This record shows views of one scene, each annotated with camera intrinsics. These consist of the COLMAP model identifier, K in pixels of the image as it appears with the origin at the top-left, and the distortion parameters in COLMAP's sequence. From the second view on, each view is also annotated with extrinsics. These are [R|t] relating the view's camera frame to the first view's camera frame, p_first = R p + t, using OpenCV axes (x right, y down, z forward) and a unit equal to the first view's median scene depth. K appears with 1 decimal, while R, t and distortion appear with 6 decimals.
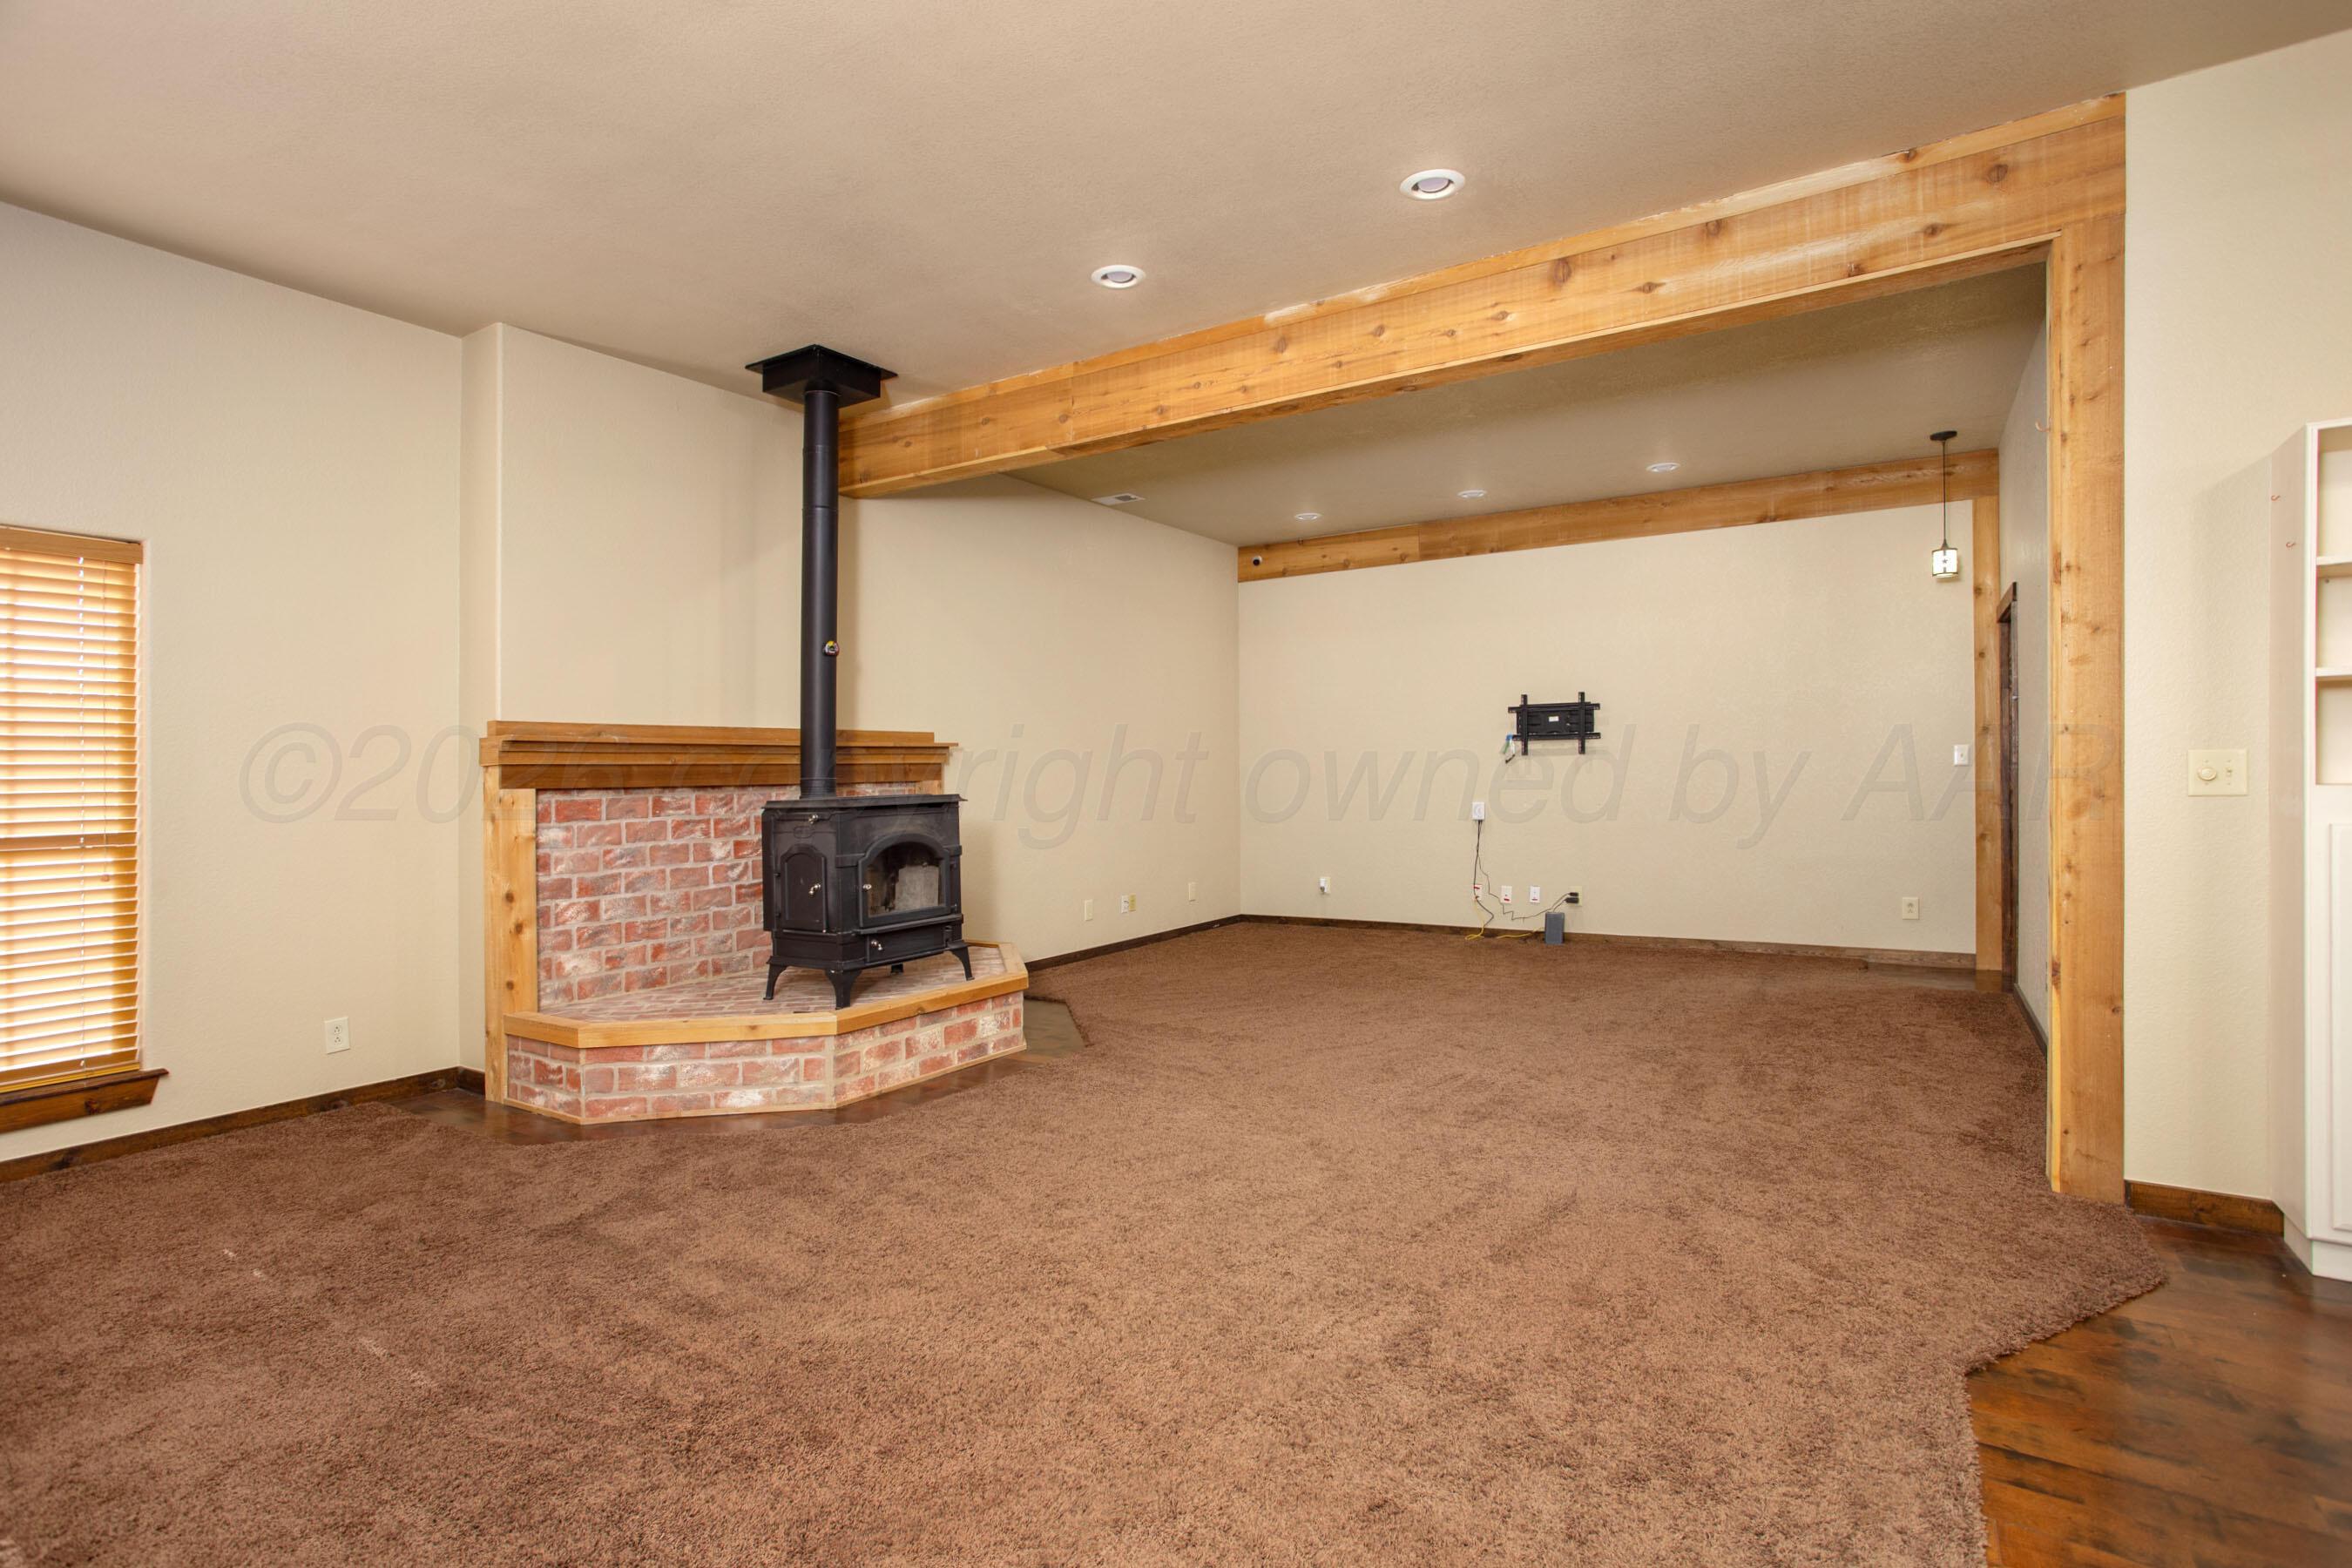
lens RADIAL K [[1173.9, 0, 1185.1], [0, 1173.9, 768.8], [0, 0, 1]] dist [-0.068977, 0.038050]
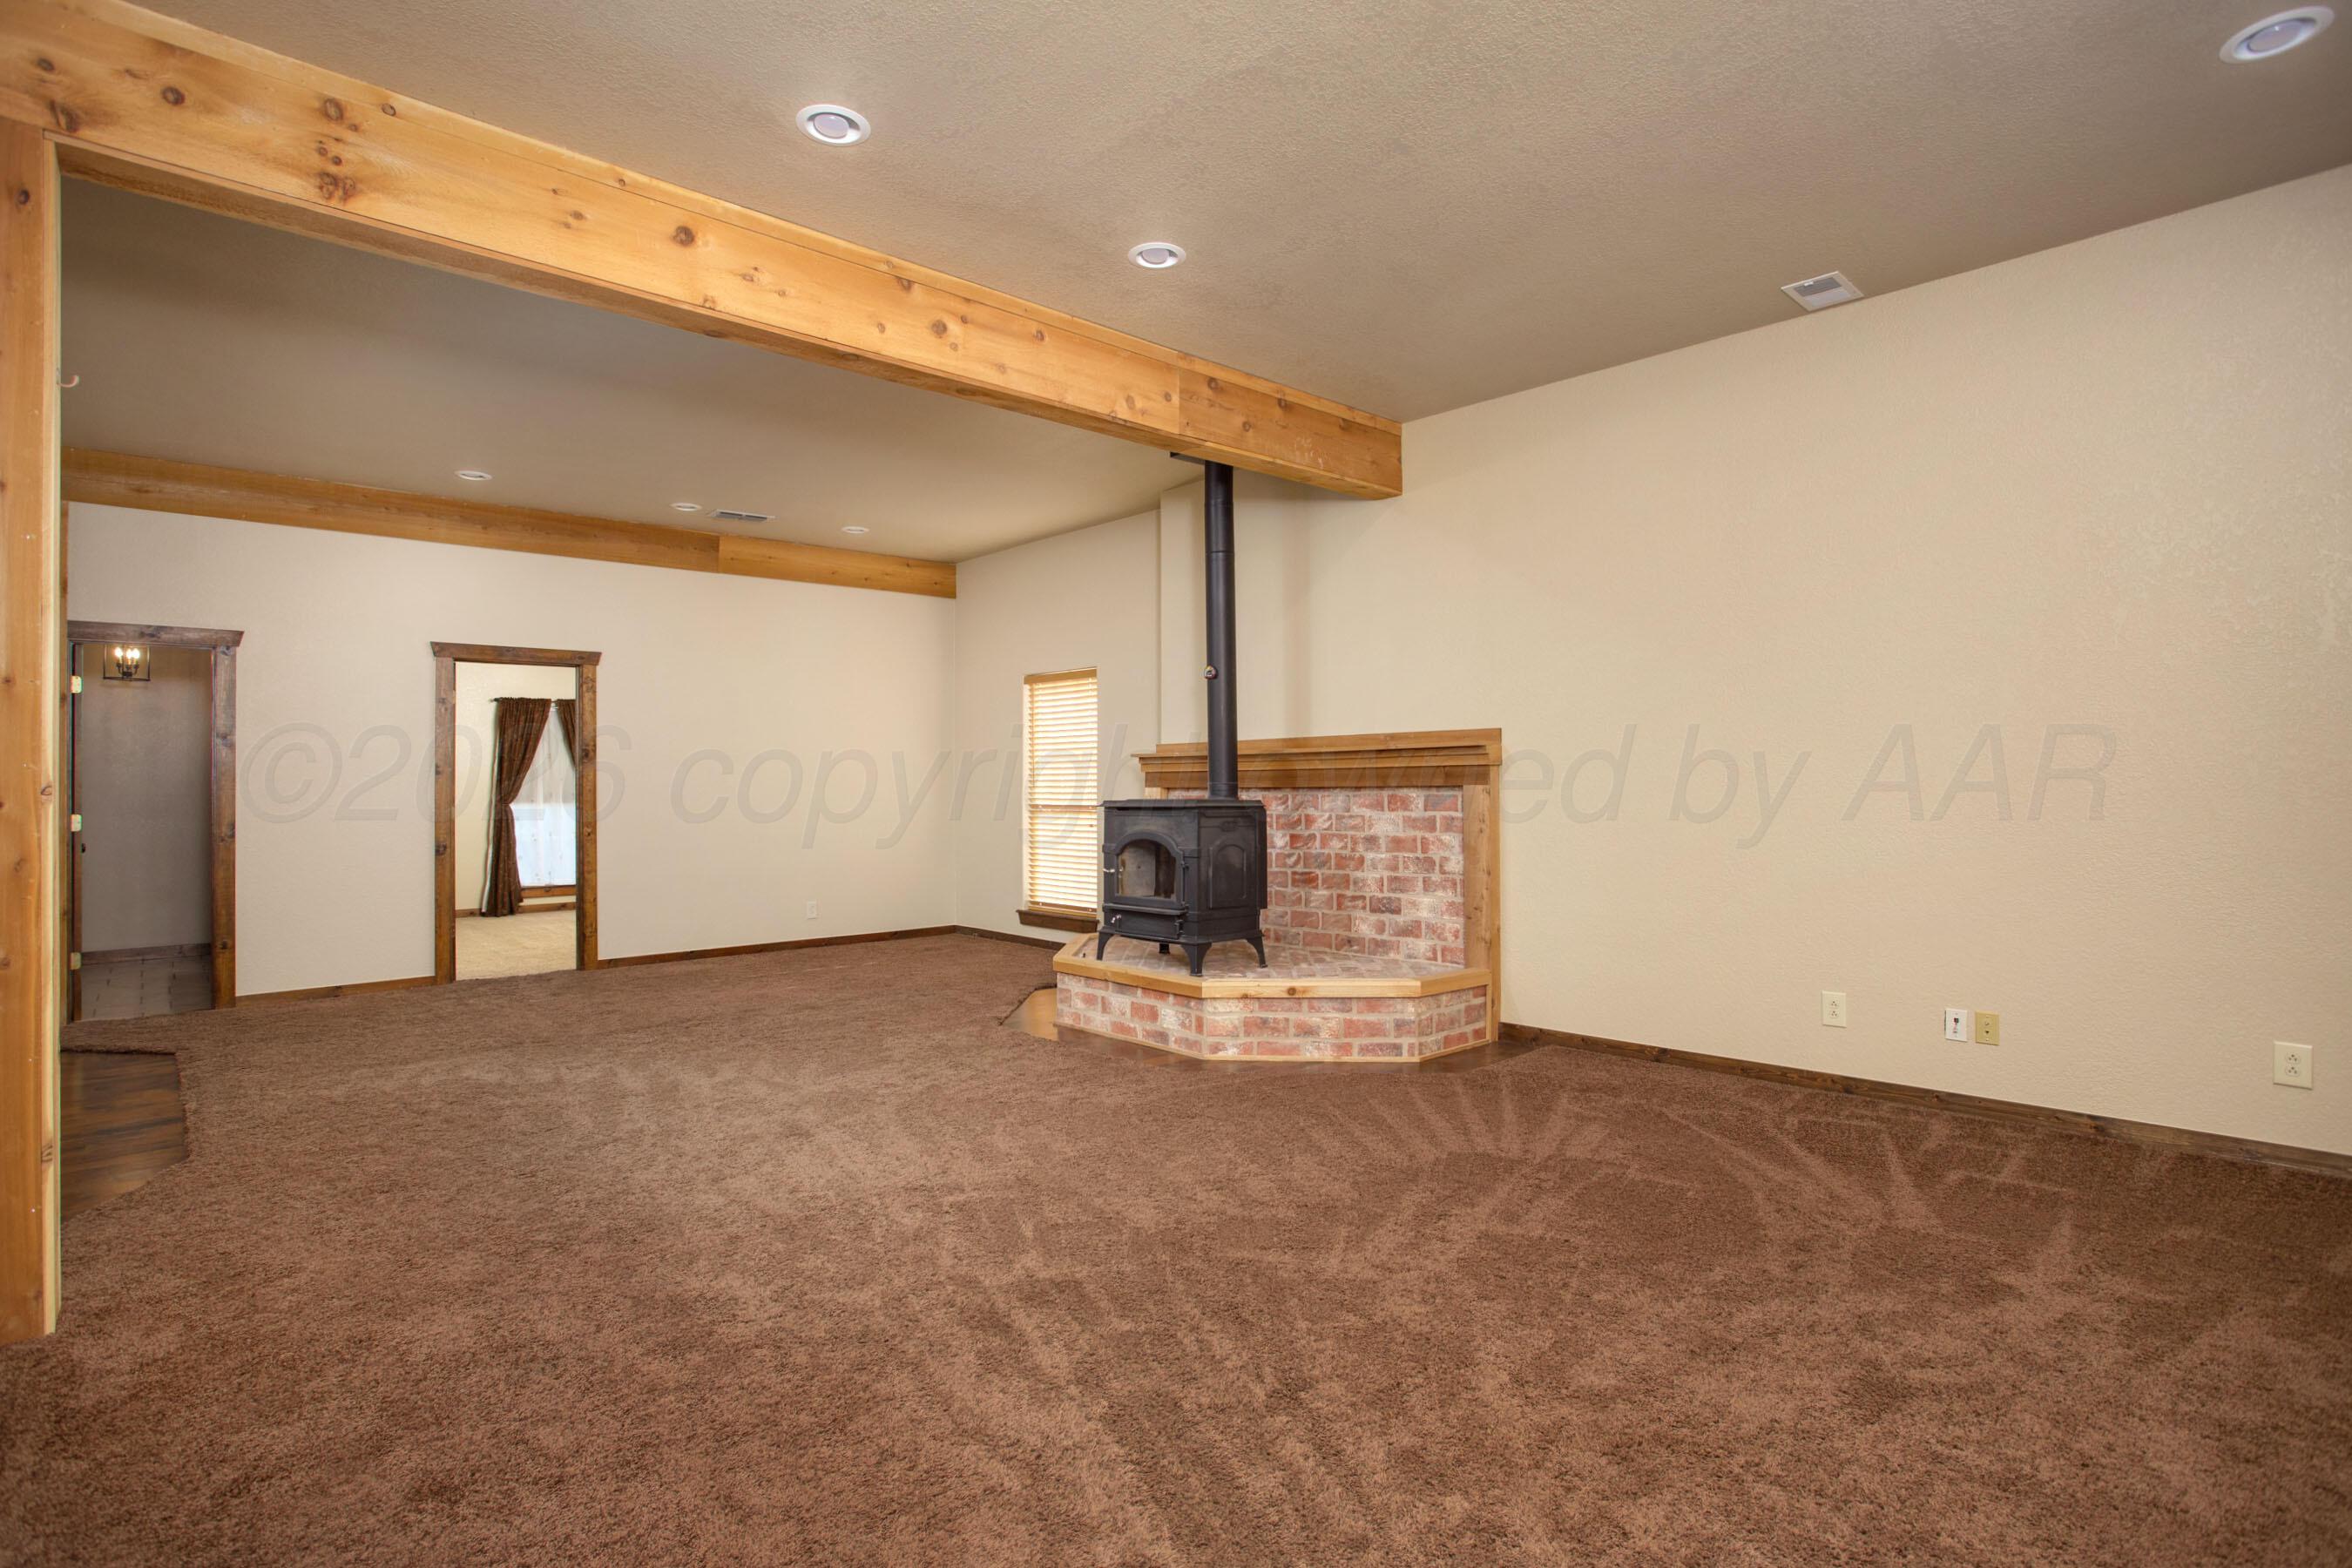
lens RADIAL K [[1155.1, 0, 1177.1], [0, 1155.1, 792.1], [0, 0, 1]] dist [-0.076984, 0.036170]
pose [[-0.249260, 0.025911, -0.968090, 0.804843], [0.015866, 0.999617, 0.022670, -0.009409], [0.968307, -0.009709, -0.249576, 1.218818]]
